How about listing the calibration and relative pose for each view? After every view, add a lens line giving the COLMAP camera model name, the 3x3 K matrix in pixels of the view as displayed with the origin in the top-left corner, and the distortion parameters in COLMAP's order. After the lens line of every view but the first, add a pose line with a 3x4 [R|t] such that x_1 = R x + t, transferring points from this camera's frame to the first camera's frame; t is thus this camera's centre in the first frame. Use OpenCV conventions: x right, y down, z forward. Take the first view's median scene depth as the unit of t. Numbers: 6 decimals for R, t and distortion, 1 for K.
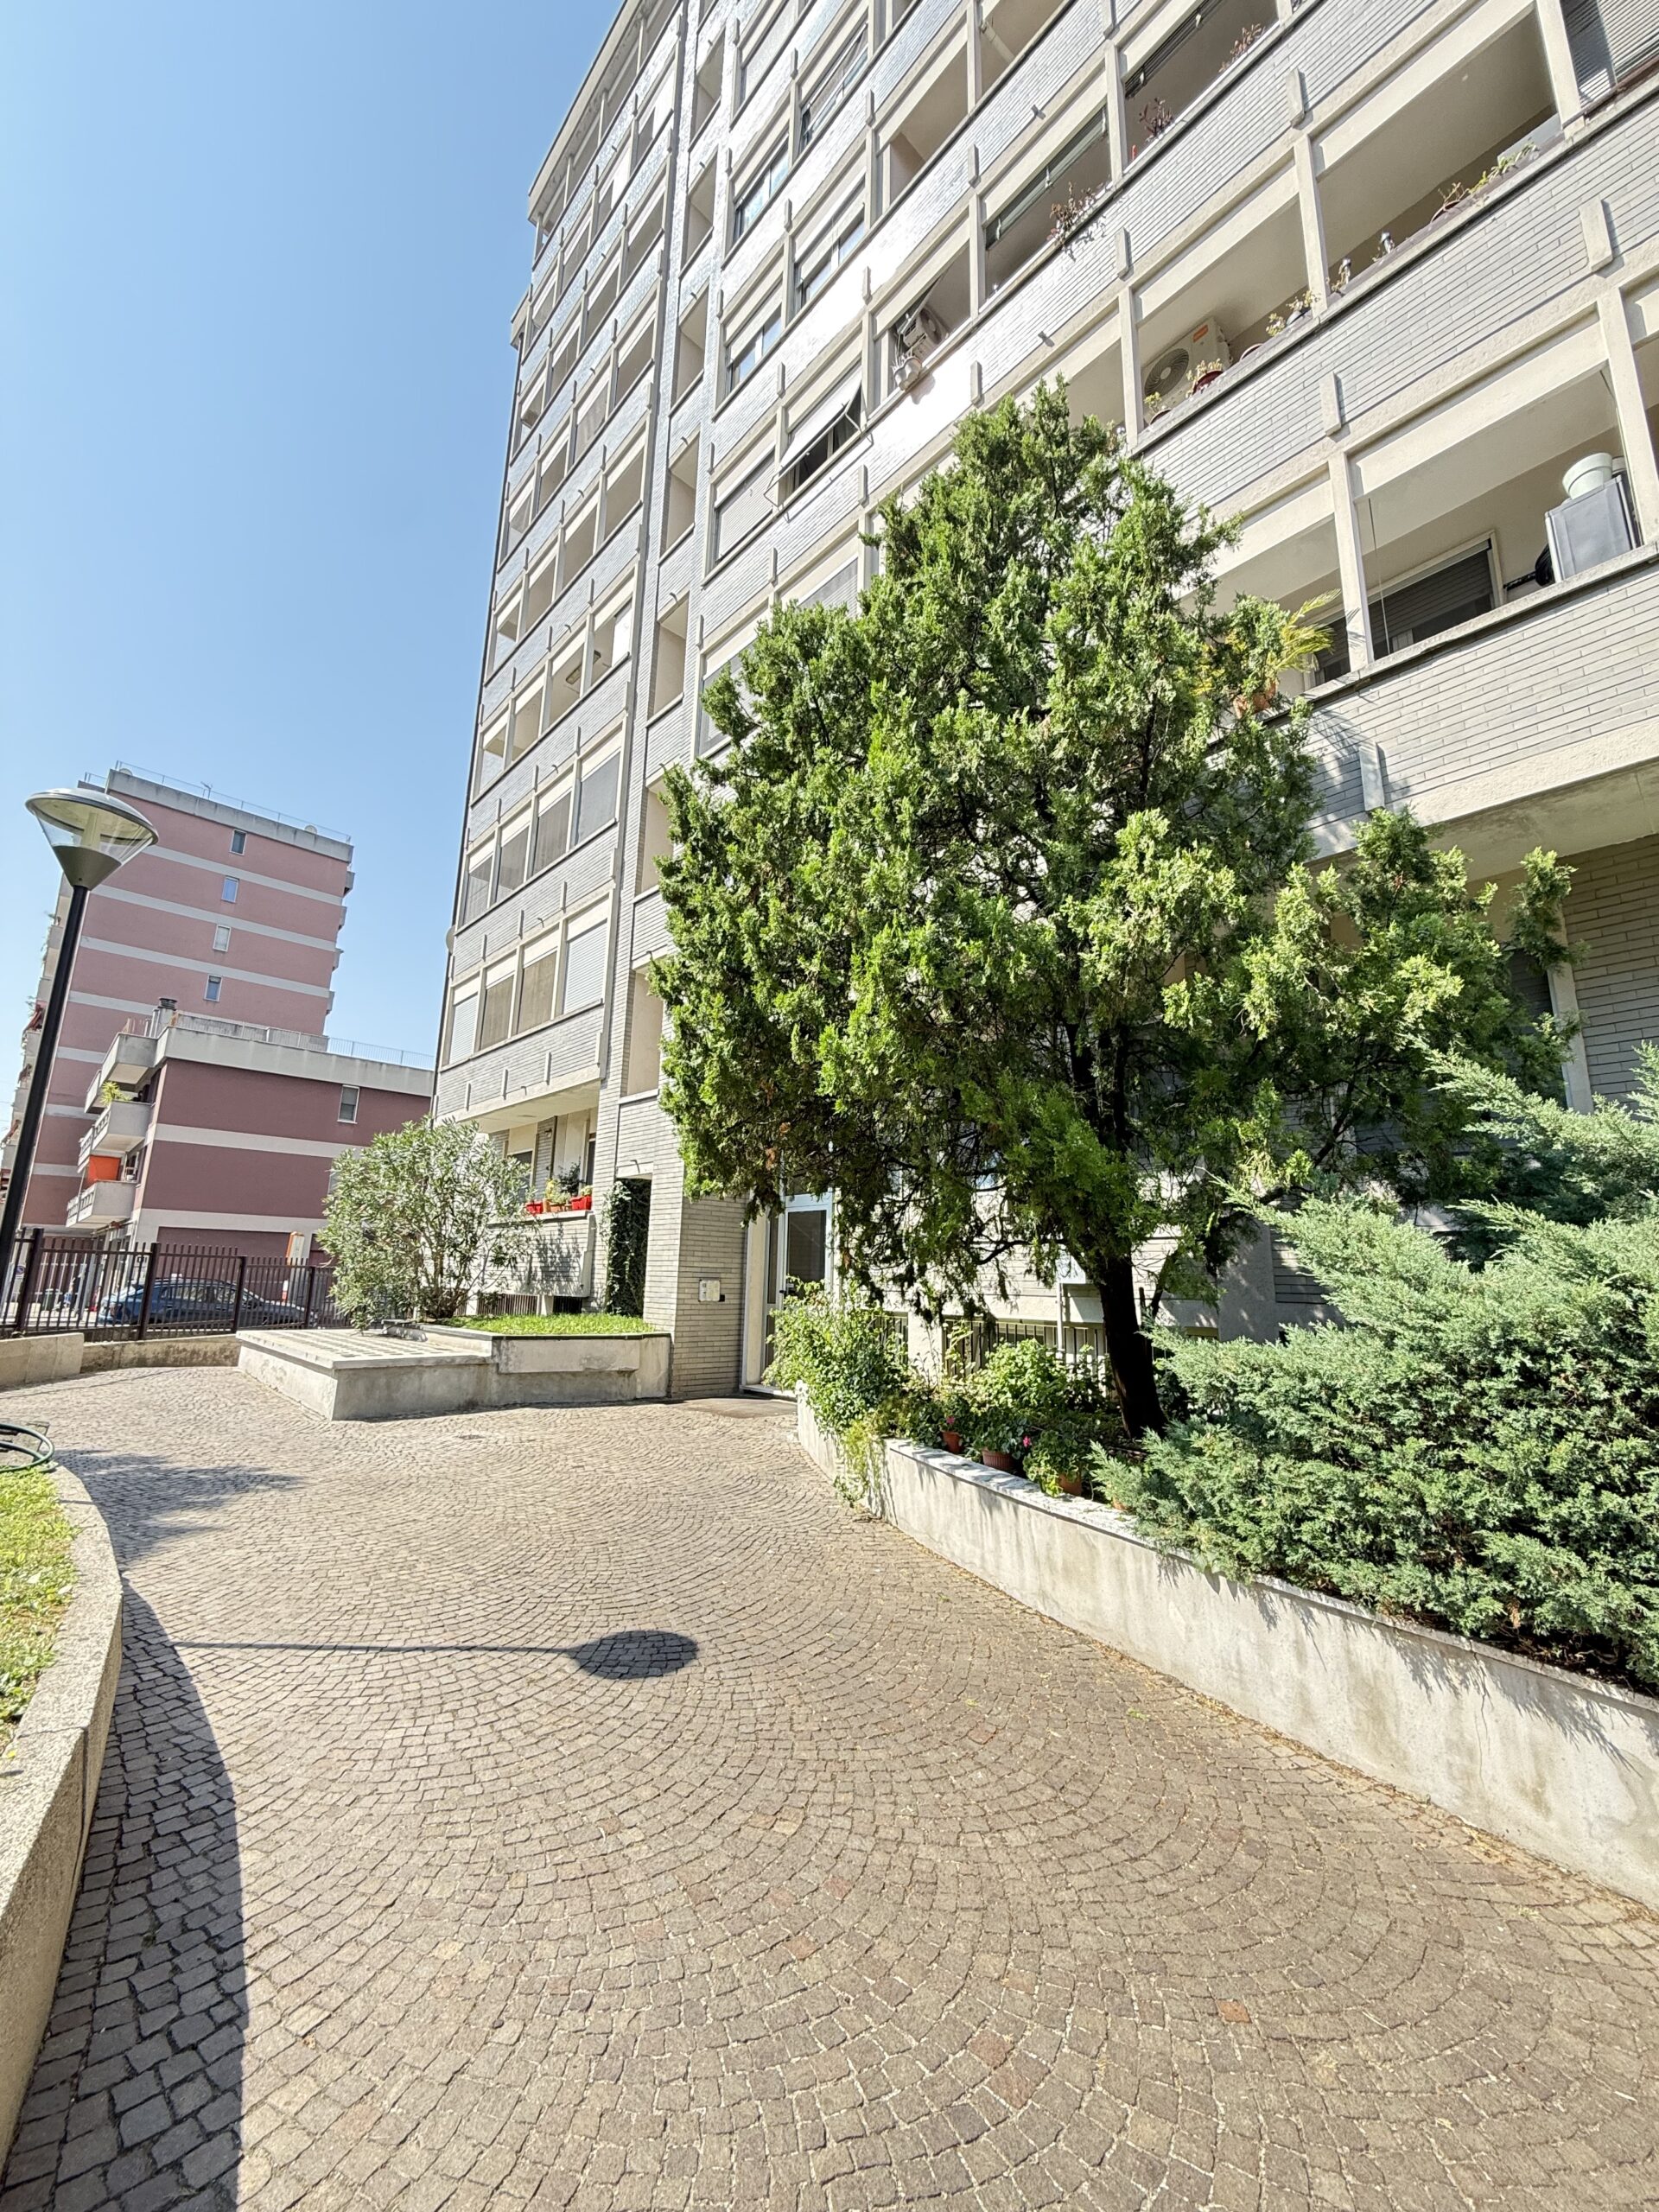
lens RADIAL K [[880.0, 0, 831.1], [0, 880.0, 1104.1], [0, 0, 1]] dist [-0.001526, 0.000341]
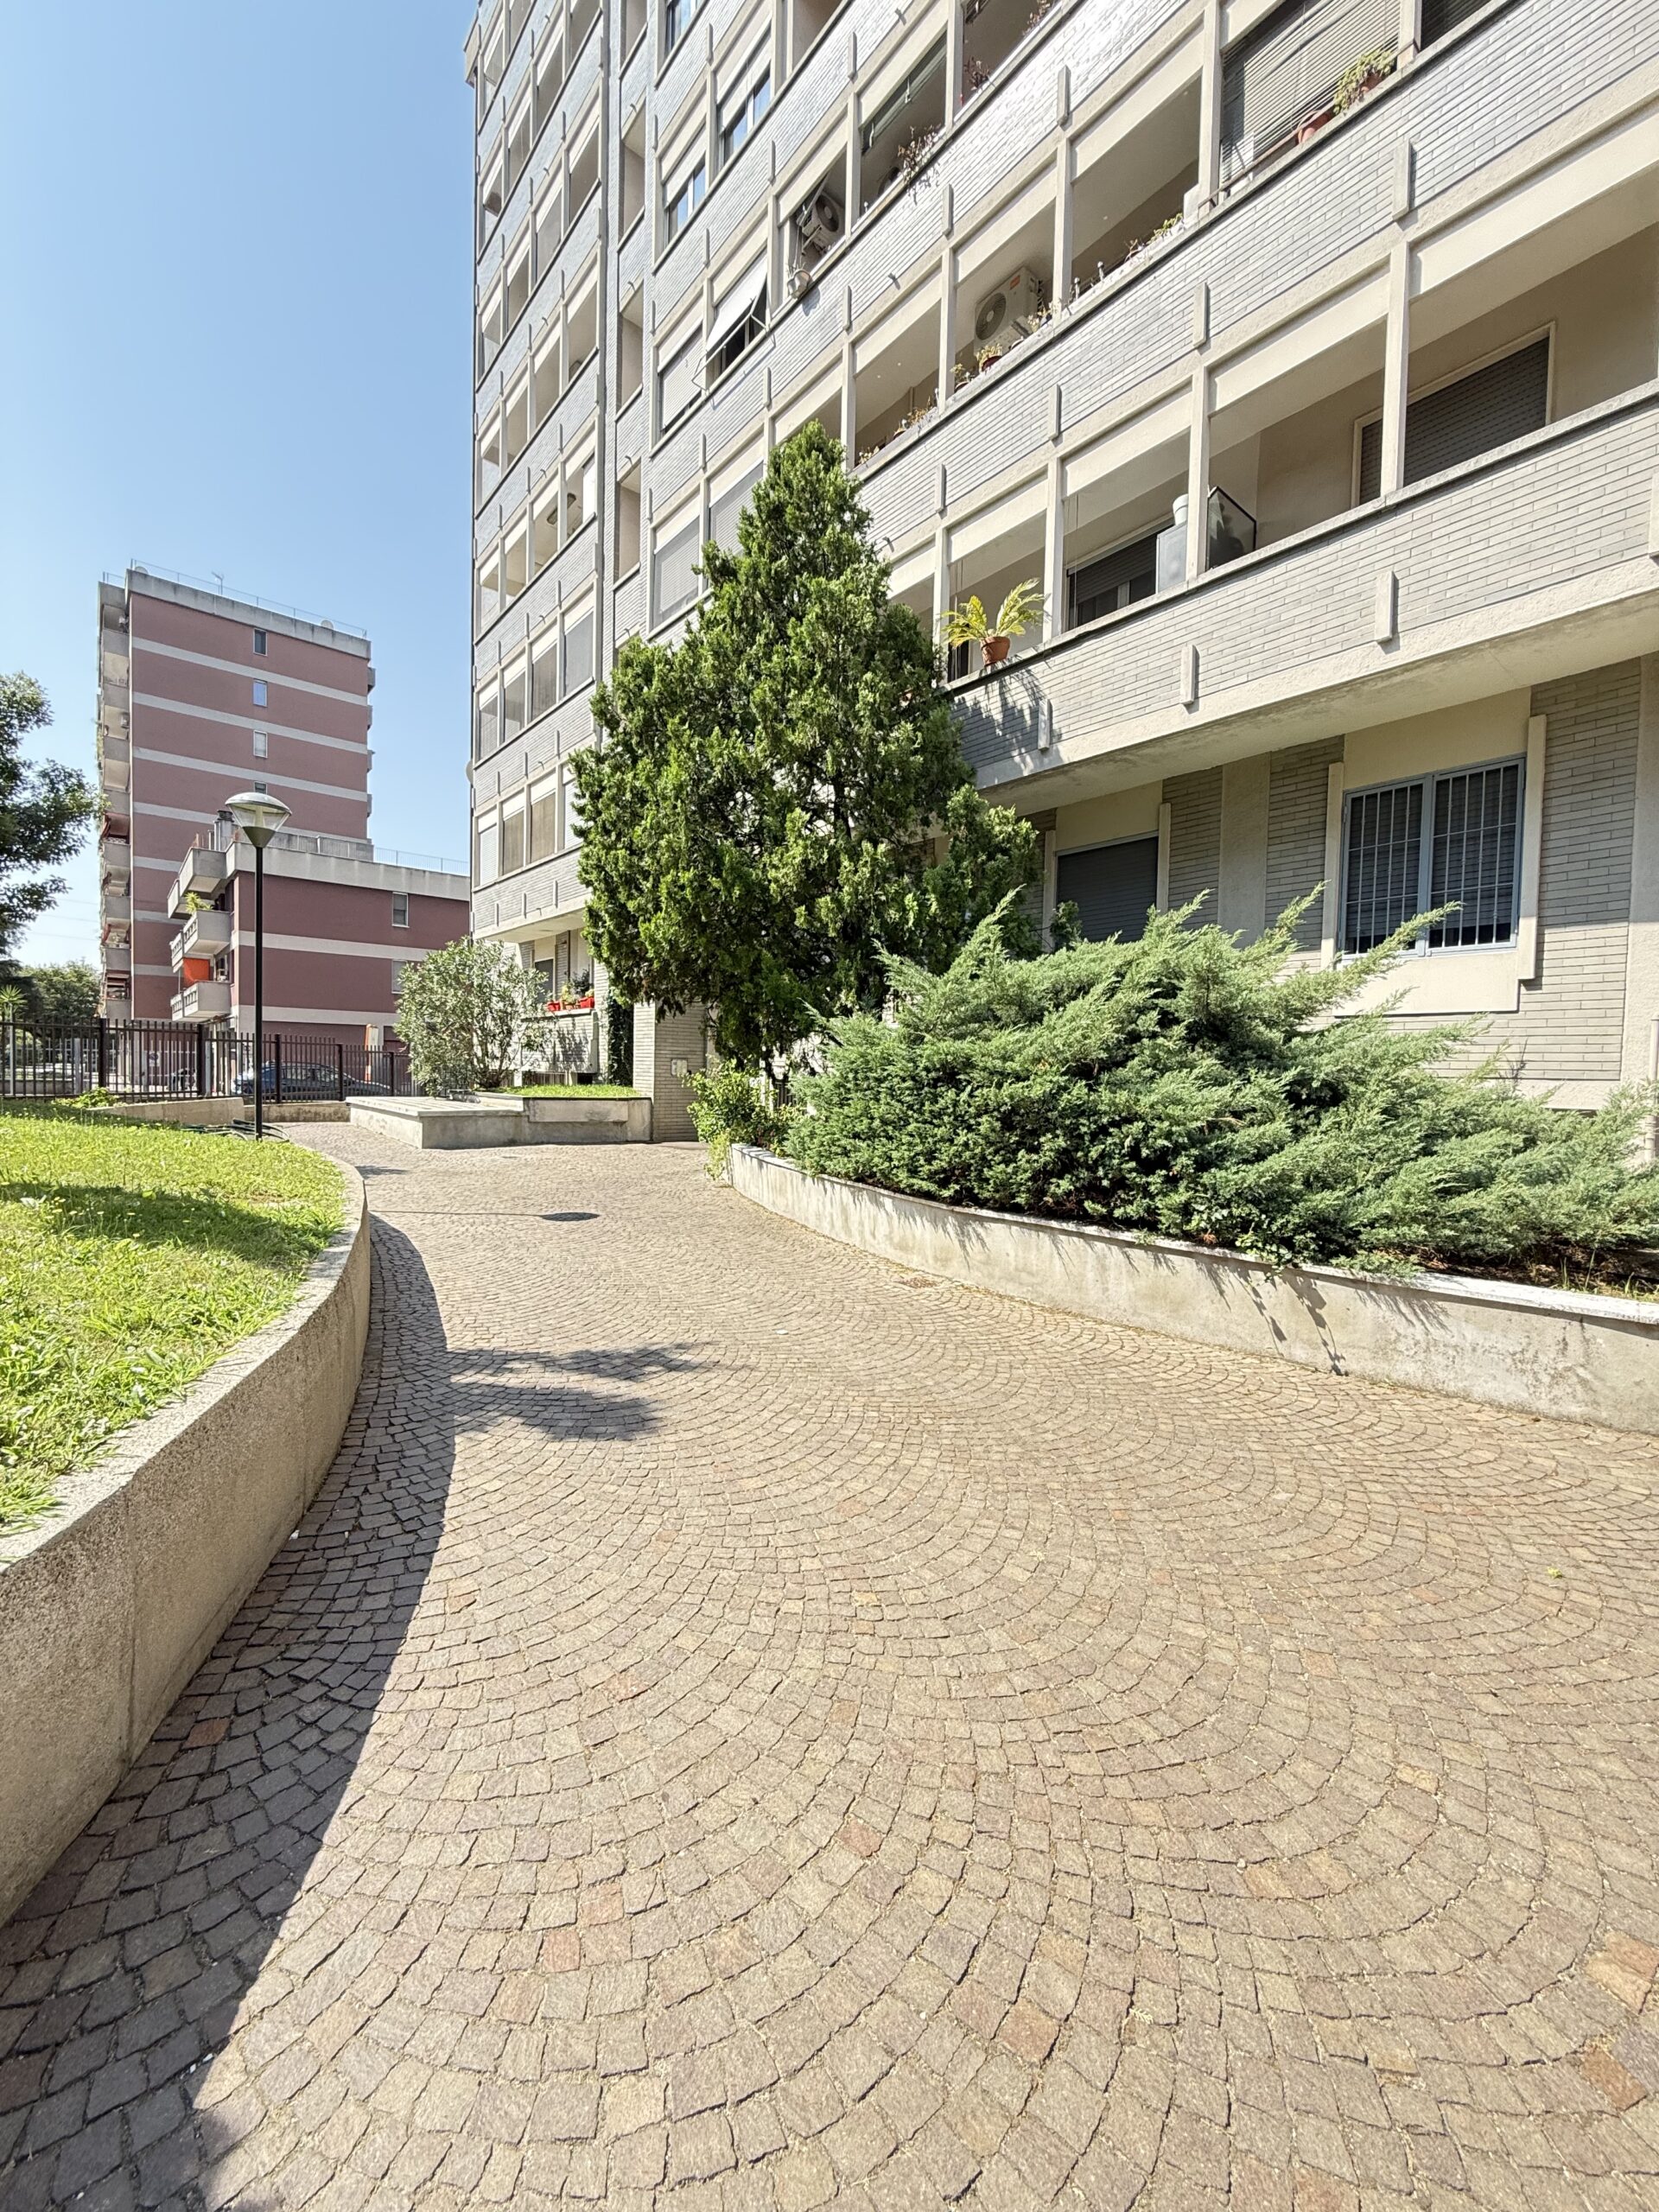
lens RADIAL K [[880.0, 0, 831.1], [0, 880.0, 1105.1], [0, 0, 1]] dist [-0.001526, 0.000341]
pose [[0.998504, 0.001465, -0.054655, 0.147984], [0.011513, 0.971590, 0.236389, -0.043712], [0.053448, -0.236665, 0.970120, -0.279994]]
